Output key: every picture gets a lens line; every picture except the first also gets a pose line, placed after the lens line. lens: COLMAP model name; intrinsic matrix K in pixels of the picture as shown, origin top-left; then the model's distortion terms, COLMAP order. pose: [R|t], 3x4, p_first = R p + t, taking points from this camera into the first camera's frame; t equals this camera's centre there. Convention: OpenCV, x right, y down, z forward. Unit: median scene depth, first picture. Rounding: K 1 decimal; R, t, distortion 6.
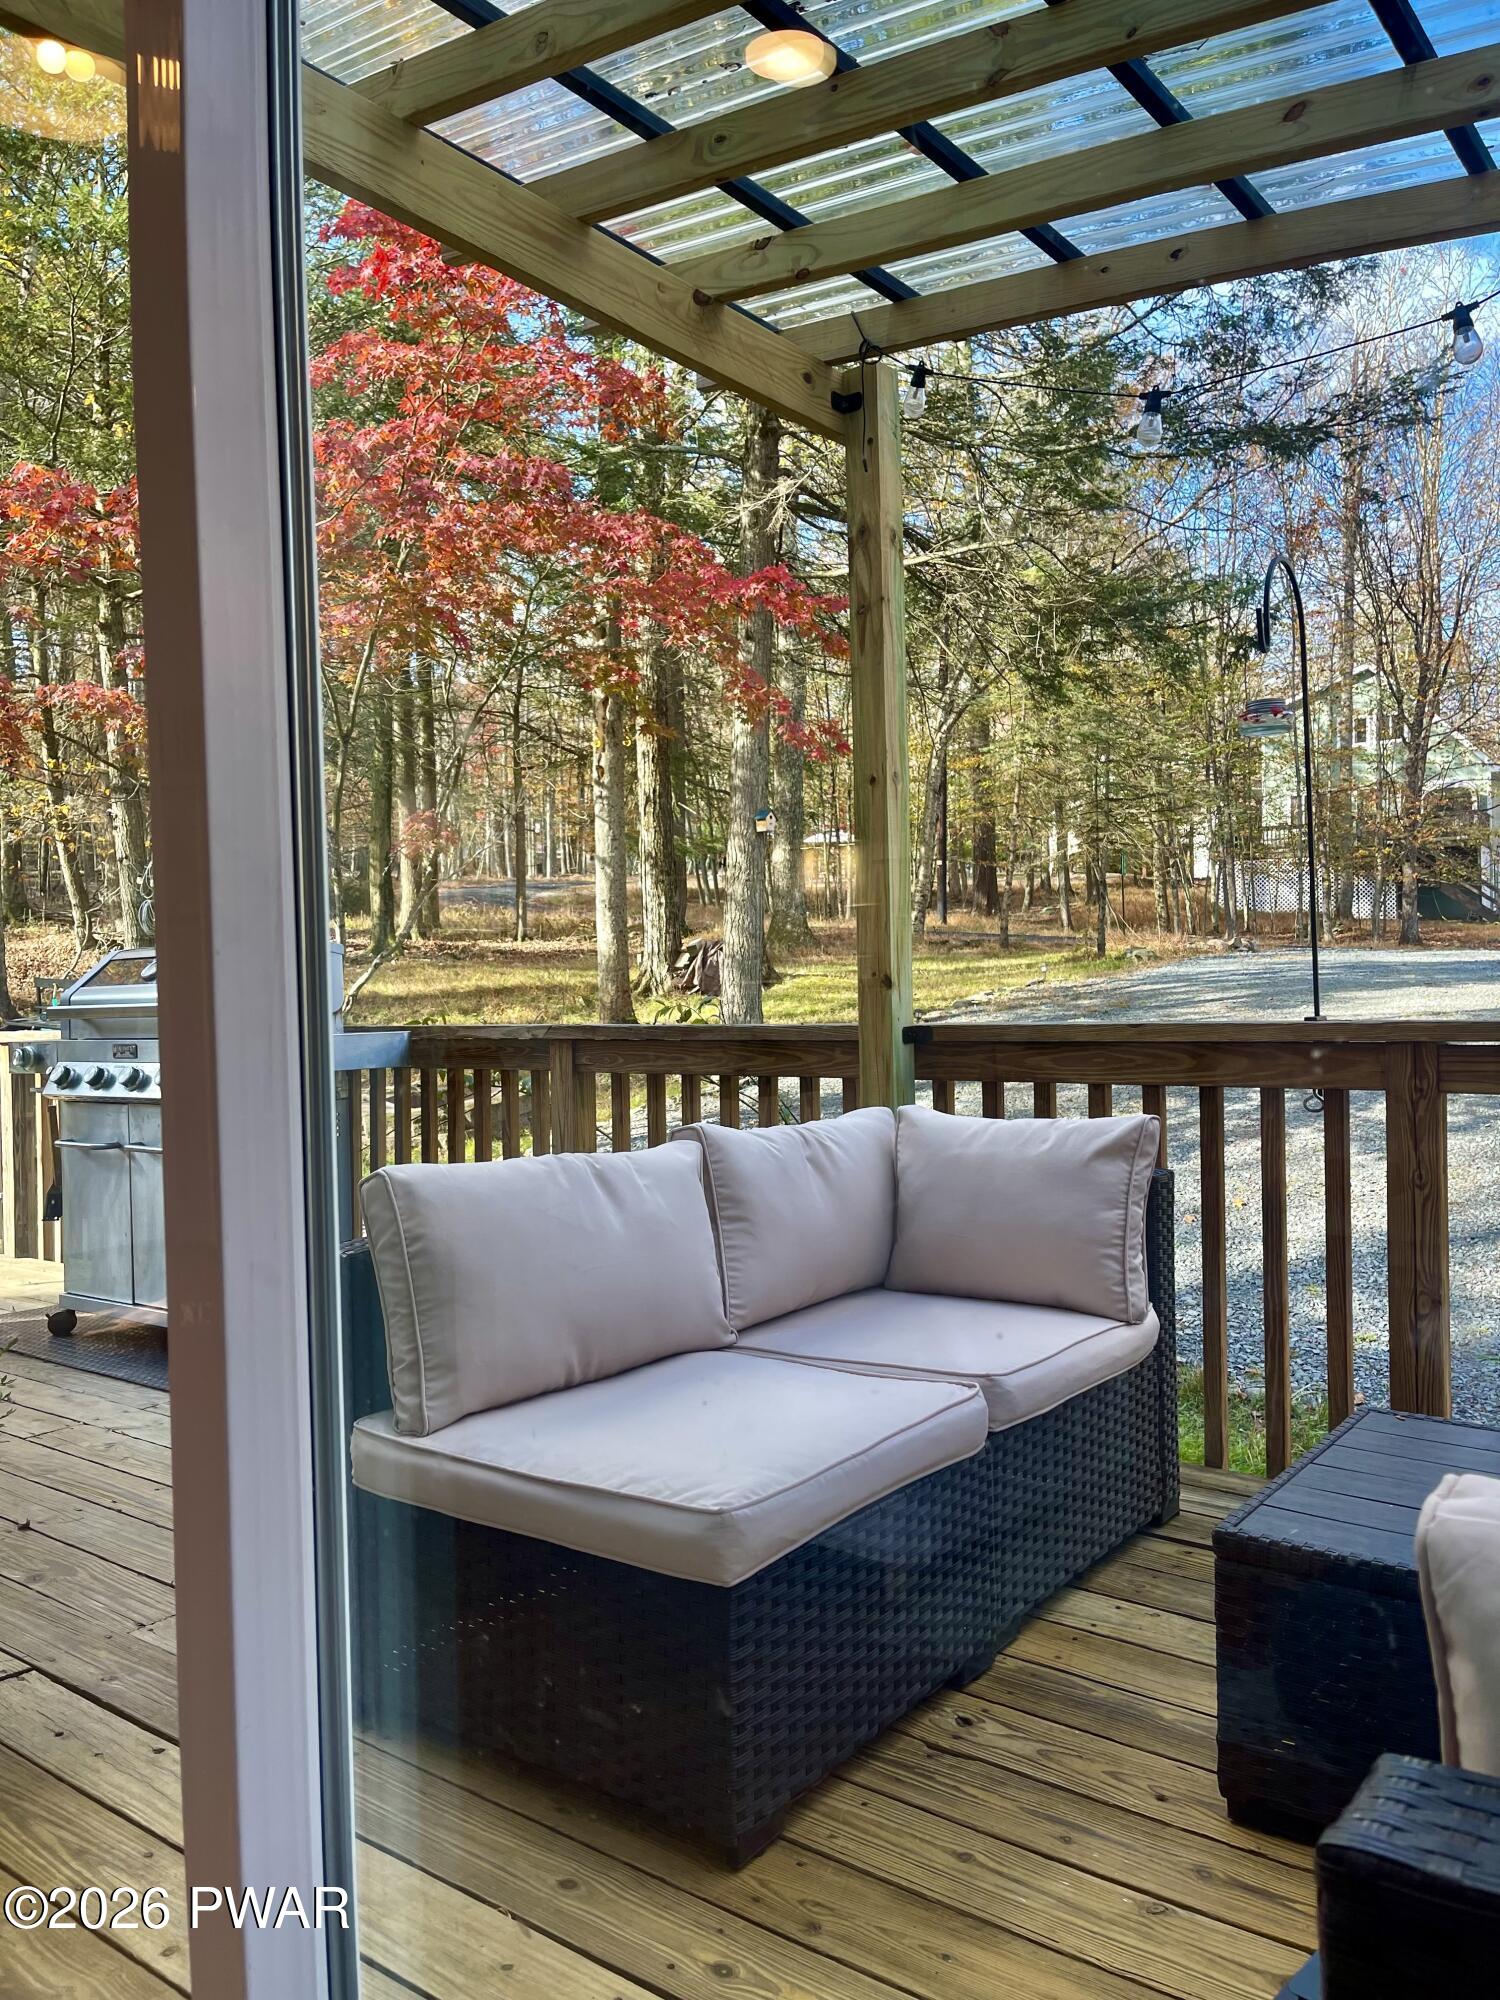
lens RADIAL K [[1487.5, 0, 745.4], [0, 1487.5, 1009.1], [0, 0, 1]] dist [0.050801, -0.075449]
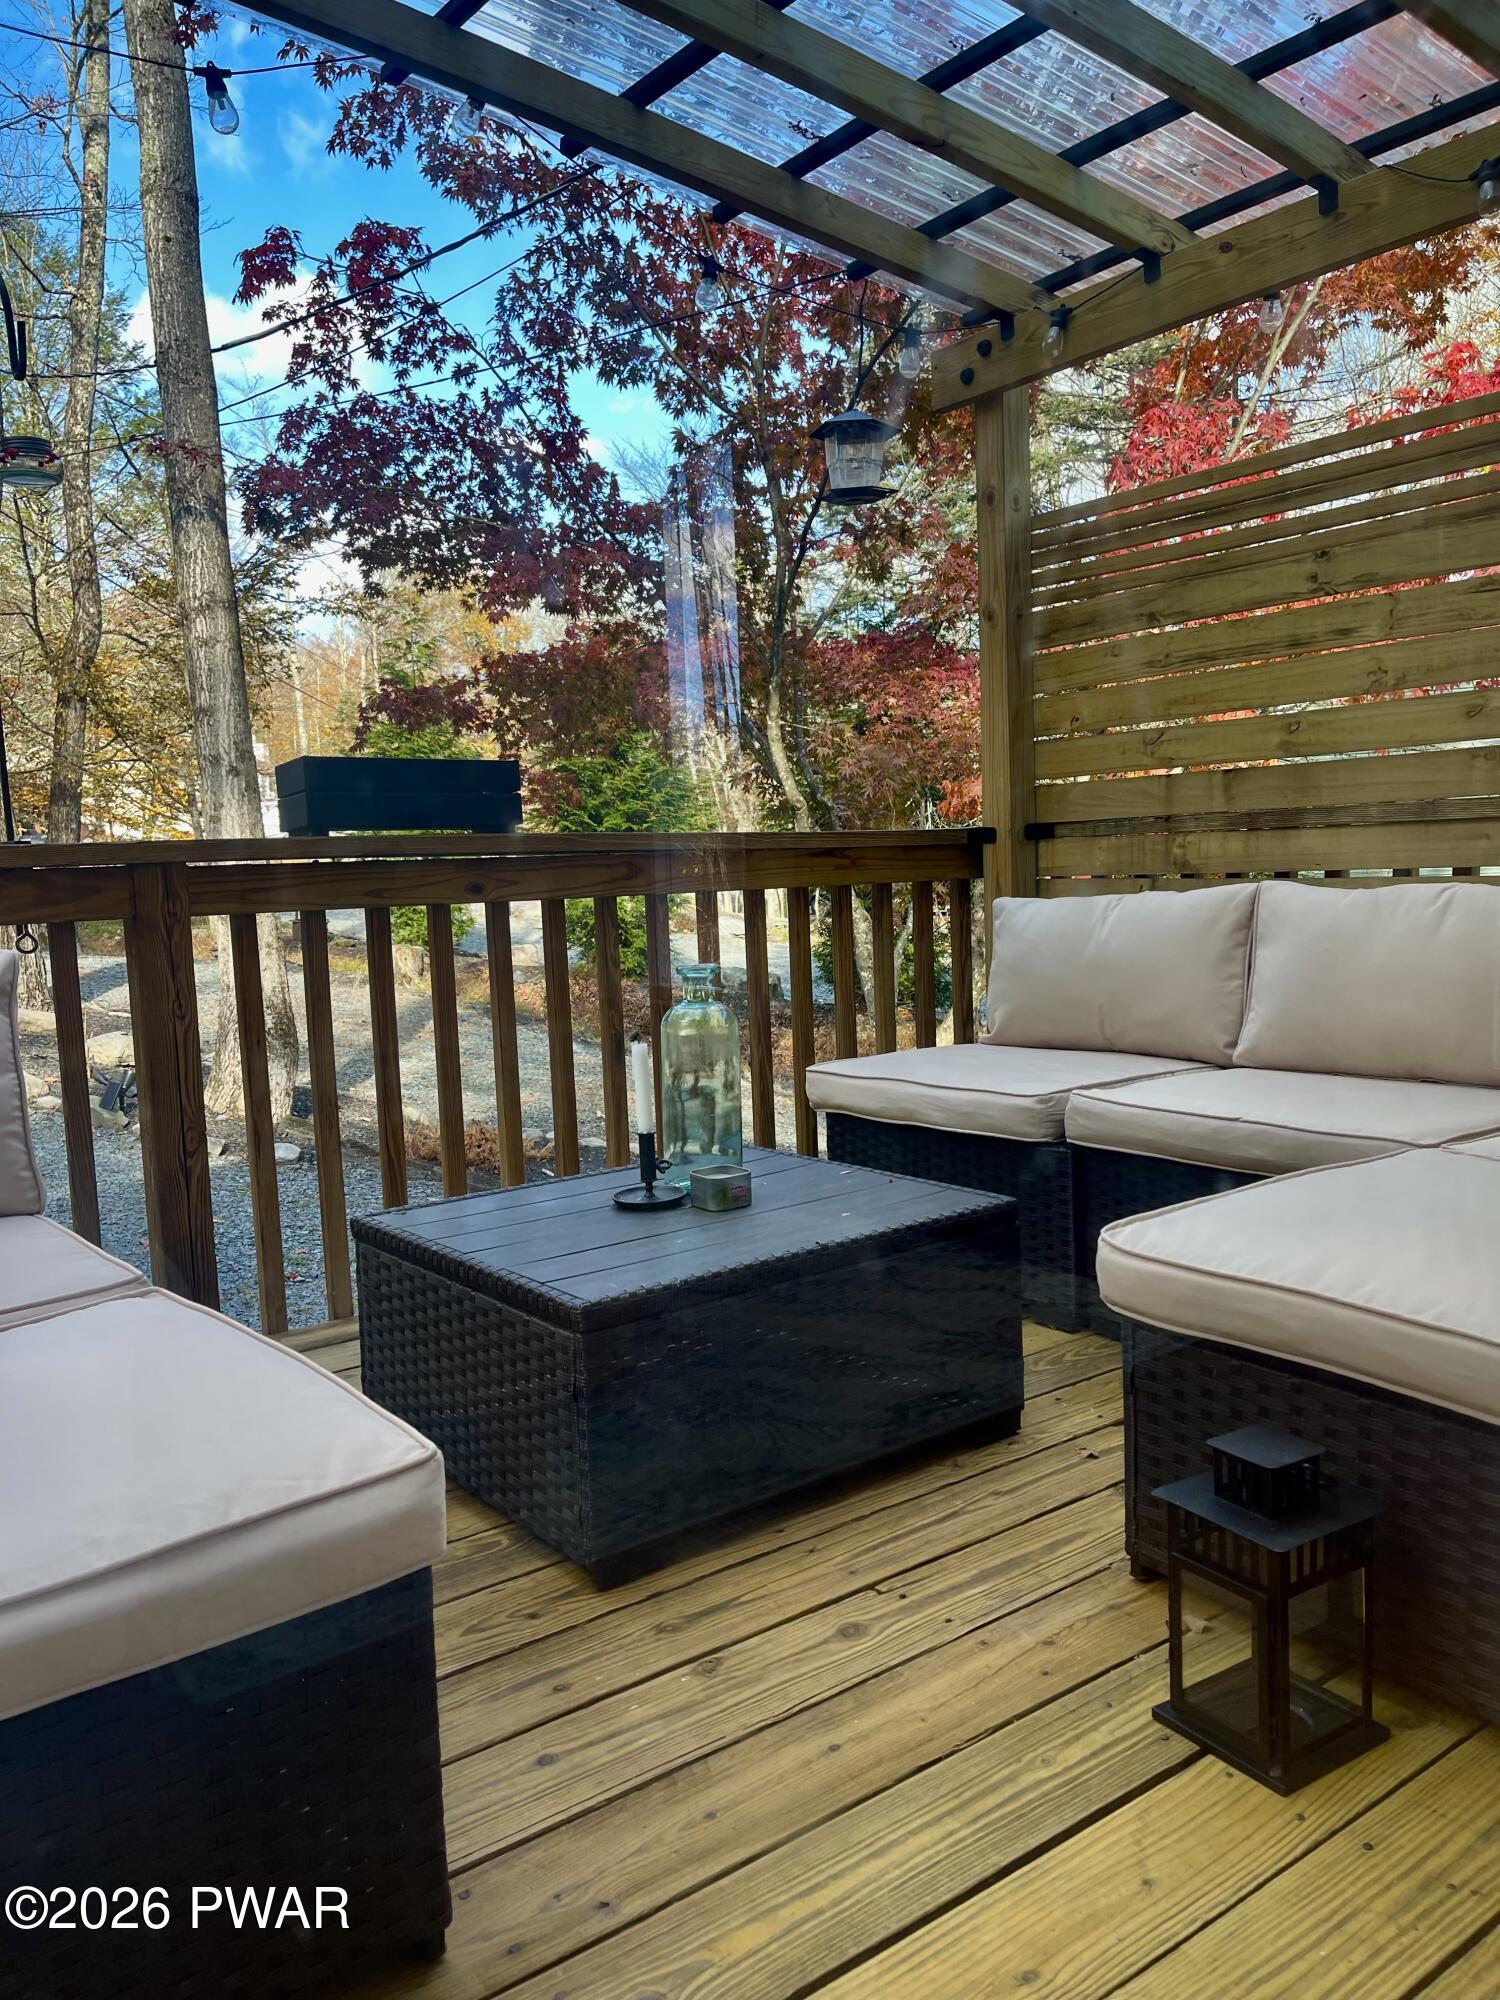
lens RADIAL K [[1487.5, 0, 745.4], [0, 1487.5, 1009.1], [0, 0, 1]] dist [0.050801, -0.075449]
pose [[0.286634, -0.096650, 0.953153, -0.554971], [0.047735, 0.995103, 0.086549, 0.078742], [-0.956850, 0.020691, 0.289844, 0.617508]]
